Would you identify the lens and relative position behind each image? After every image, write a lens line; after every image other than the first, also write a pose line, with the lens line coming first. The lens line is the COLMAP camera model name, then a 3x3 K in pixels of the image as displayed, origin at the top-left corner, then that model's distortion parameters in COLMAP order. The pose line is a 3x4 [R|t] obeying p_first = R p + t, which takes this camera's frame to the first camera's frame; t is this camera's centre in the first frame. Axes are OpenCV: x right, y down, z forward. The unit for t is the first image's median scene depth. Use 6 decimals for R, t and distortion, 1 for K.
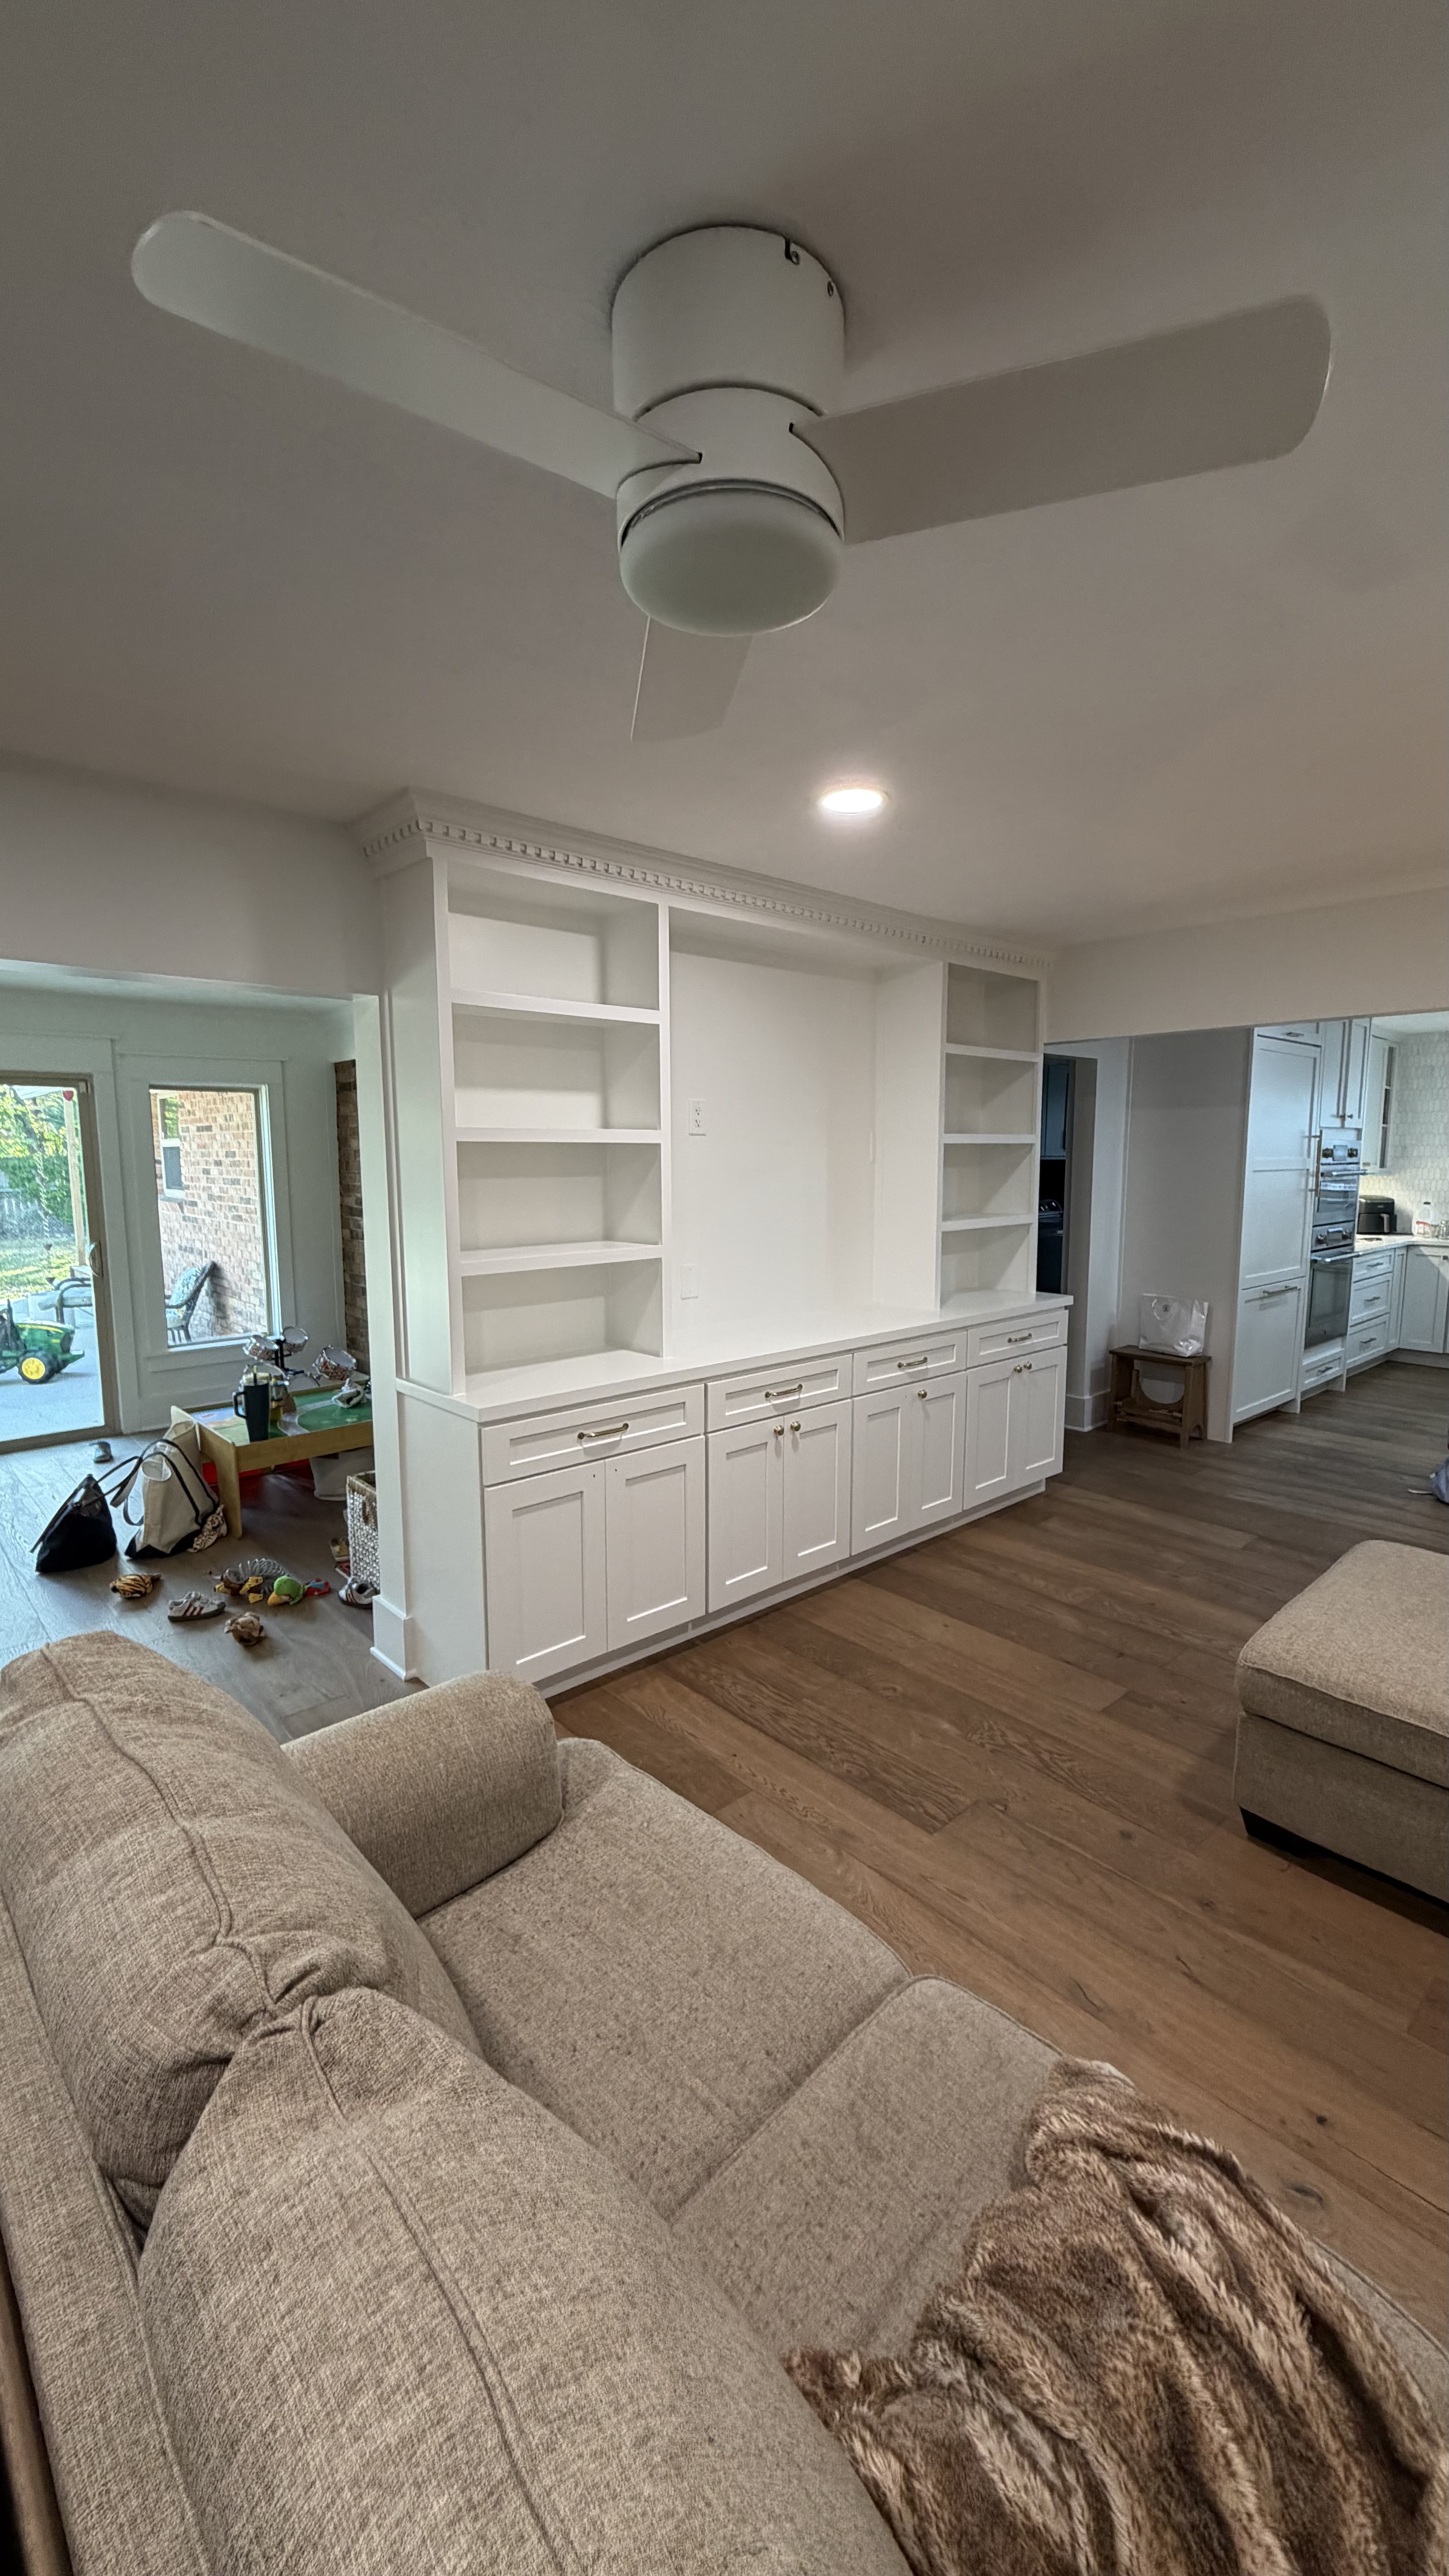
lens RADIAL K [[1025.2, 0, 726.7], [0, 1025.2, 1283.4], [0, 0, 1]] dist [-0.001202, 0.000687]
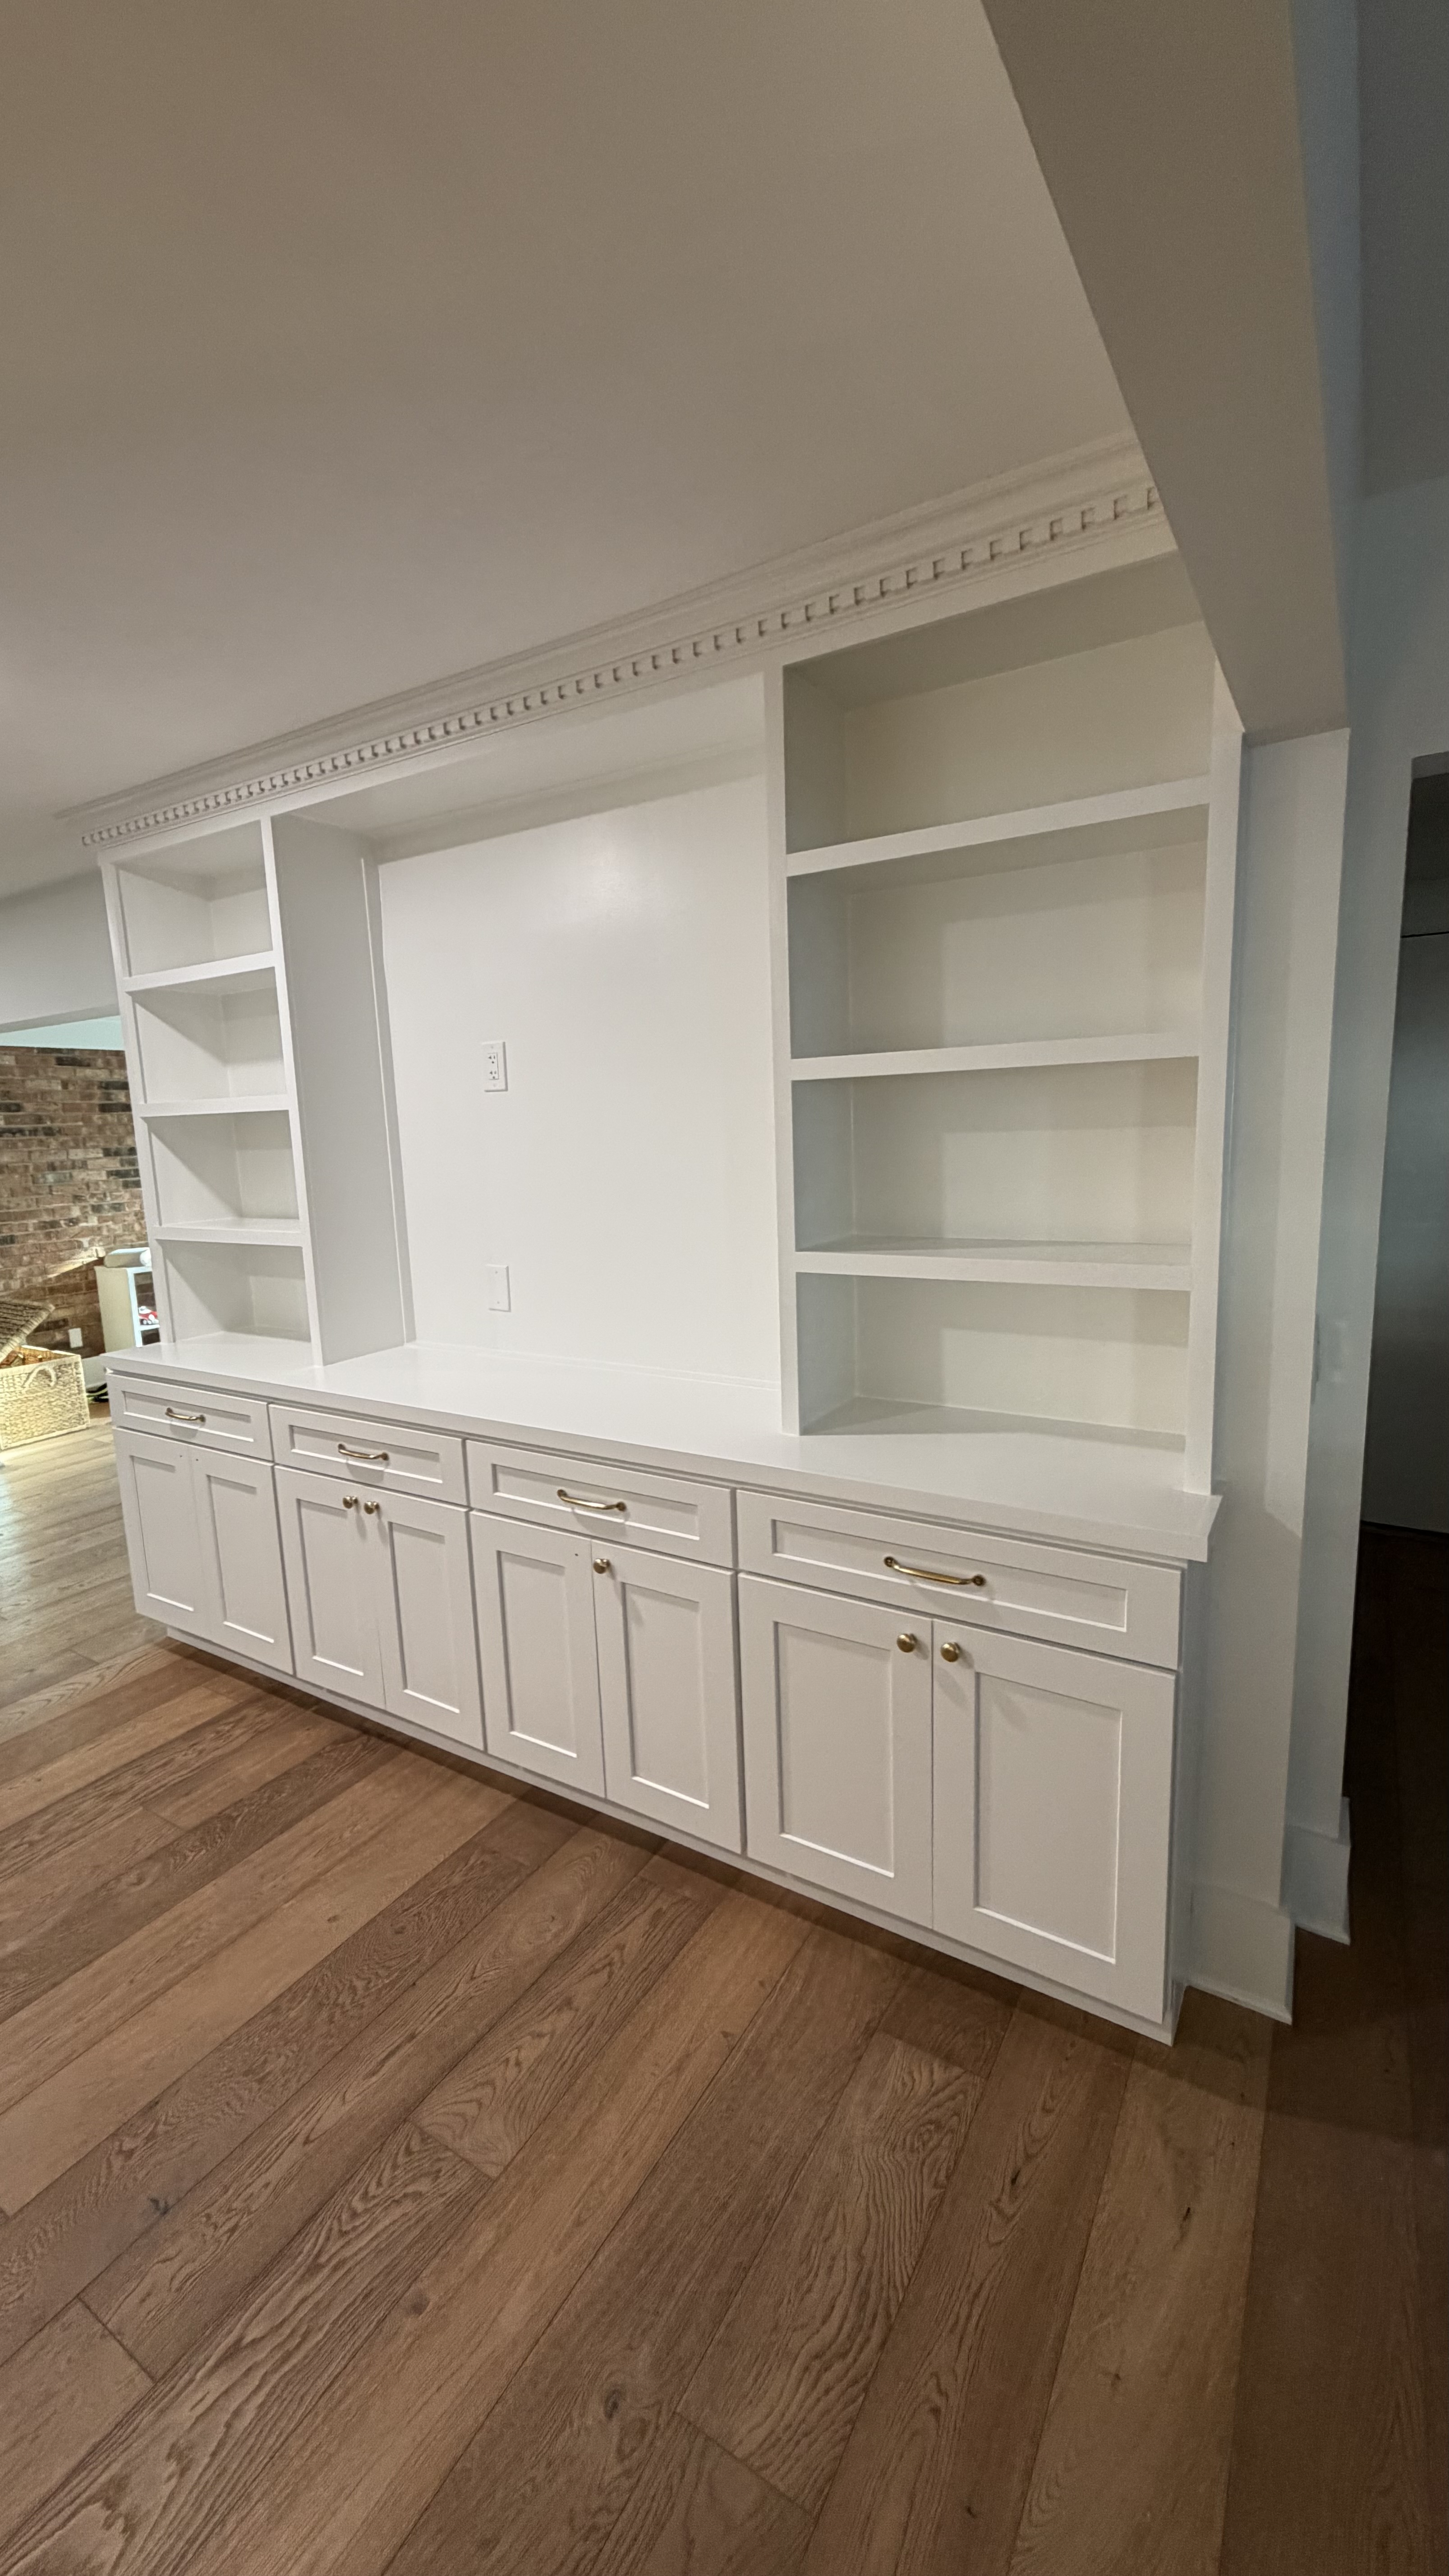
lens RADIAL K [[1025.2, 0, 726.7], [0, 1025.2, 1283.4], [0, 0, 1]] dist [-0.001202, 0.000687]
pose [[0.281327, 0.141183, -0.949169, 1.082025], [-0.093850, 0.988424, 0.119206, -0.165482], [0.955012, 0.055543, 0.291321, 1.407486]]
